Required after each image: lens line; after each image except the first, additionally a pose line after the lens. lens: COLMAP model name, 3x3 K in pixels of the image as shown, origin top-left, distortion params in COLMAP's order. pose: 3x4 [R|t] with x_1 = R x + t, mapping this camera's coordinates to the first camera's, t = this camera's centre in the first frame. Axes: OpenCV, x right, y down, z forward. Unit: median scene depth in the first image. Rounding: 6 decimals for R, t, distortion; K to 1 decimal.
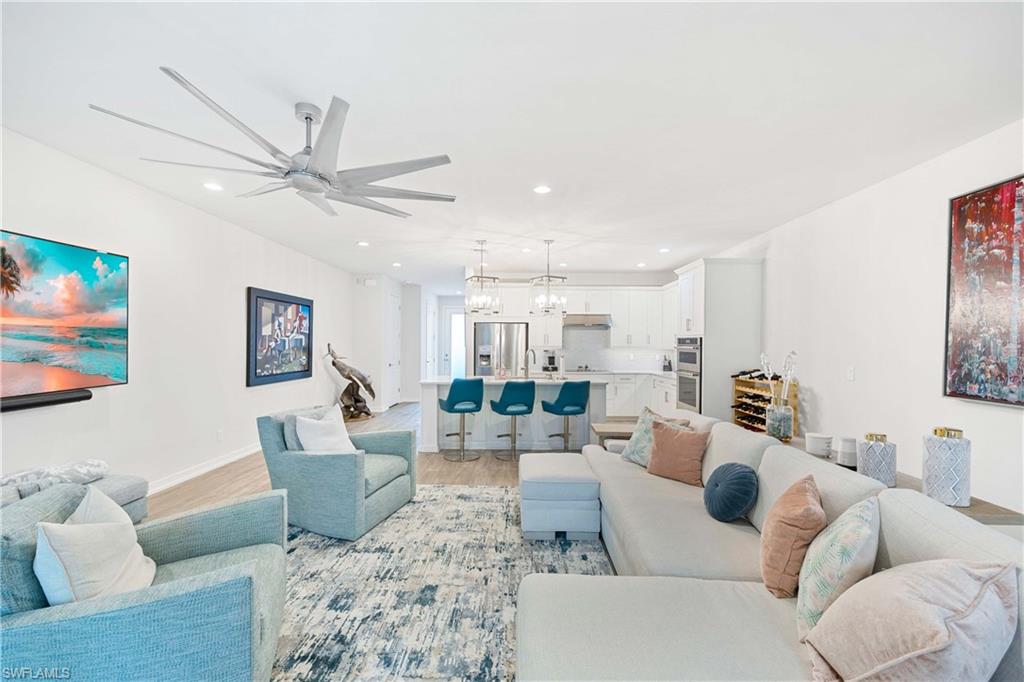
lens RADIAL K [[411.7, 0, 513.3], [0, 411.7, 345.4], [0, 0, 1]] dist [0.014013, -0.002935]
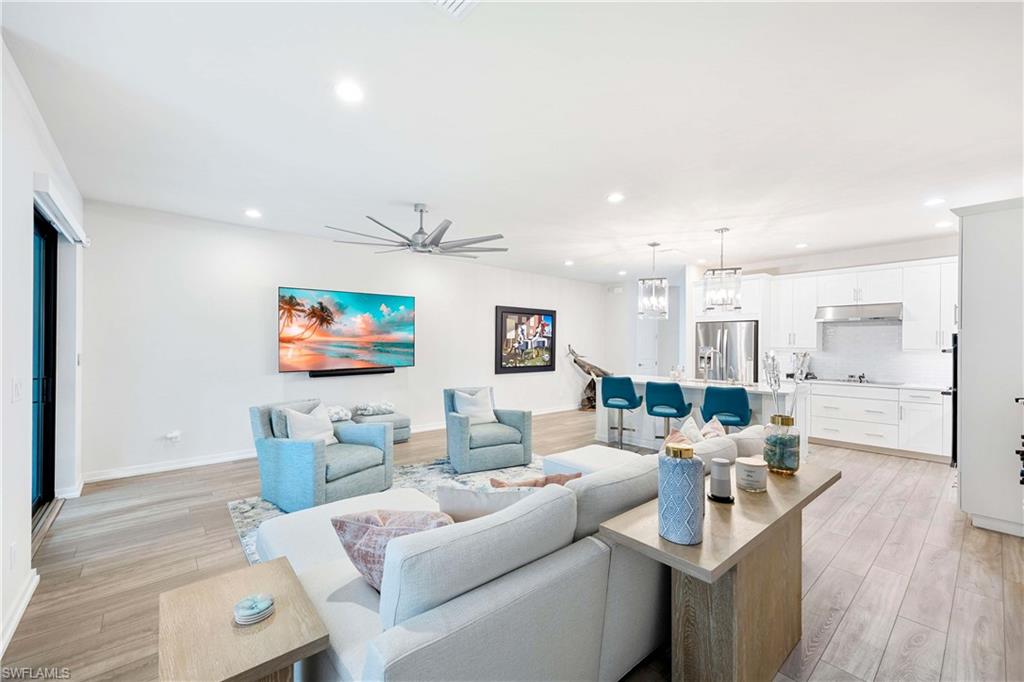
lens RADIAL K [[411.7, 0, 514.3], [0, 411.7, 345.1], [0, 0, 1]] dist [0.014013, -0.002935]
pose [[0.661211, 0.000361, -0.750200, 0.465472], [-0.004047, 0.999987, -0.003085, 0.001729], [0.750189, 0.005076, 0.661204, 0.078967]]
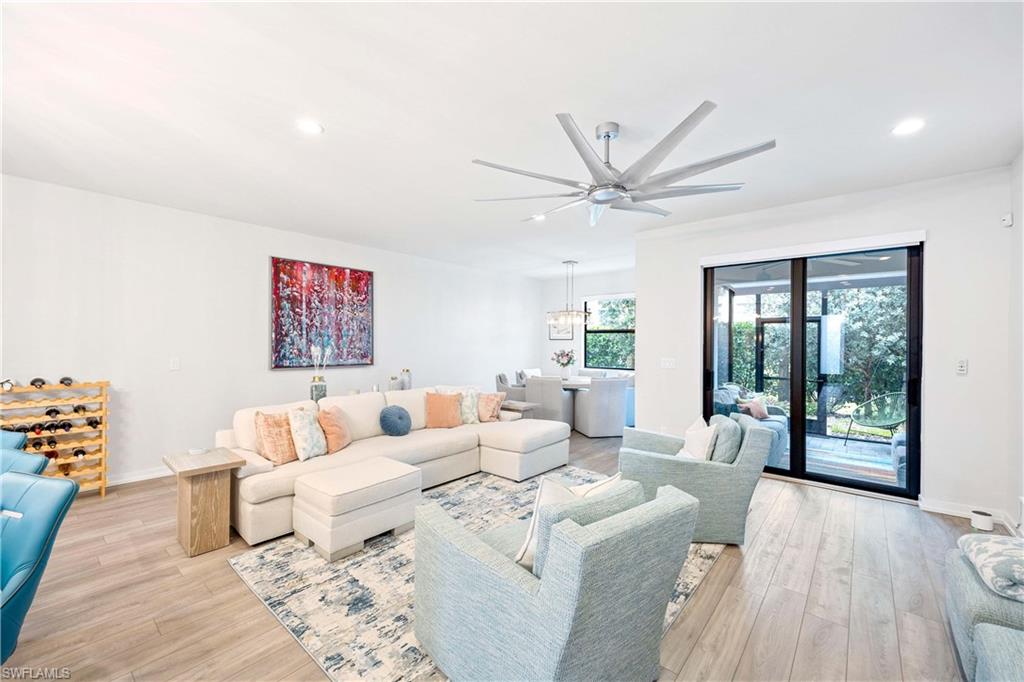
lens RADIAL K [[411.7, 0, 513.0], [0, 411.7, 342.7], [0, 0, 1]] dist [0.014013, -0.002935]
pose [[-0.770660, -0.014473, 0.637082, -0.448304], [-0.008565, 0.999887, 0.012355, -0.009998], [-0.637189, 0.004065, -0.770697, 0.894797]]
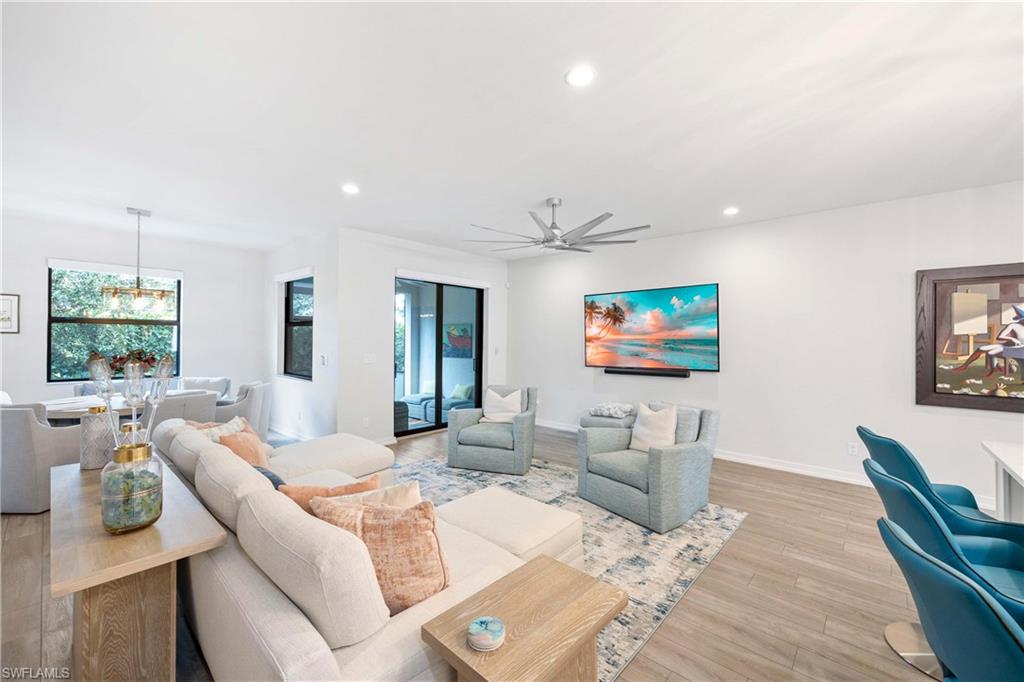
lens RADIAL K [[411.7, 0, 508.2], [0, 411.7, 336.9], [0, 0, 1]] dist [0.014013, -0.002935]
pose [[-0.657221, -0.014281, -0.753562, 0.386511], [-0.014199, 0.999878, -0.006566, -0.005774], [0.753564, 0.006384, -0.657344, 0.880147]]
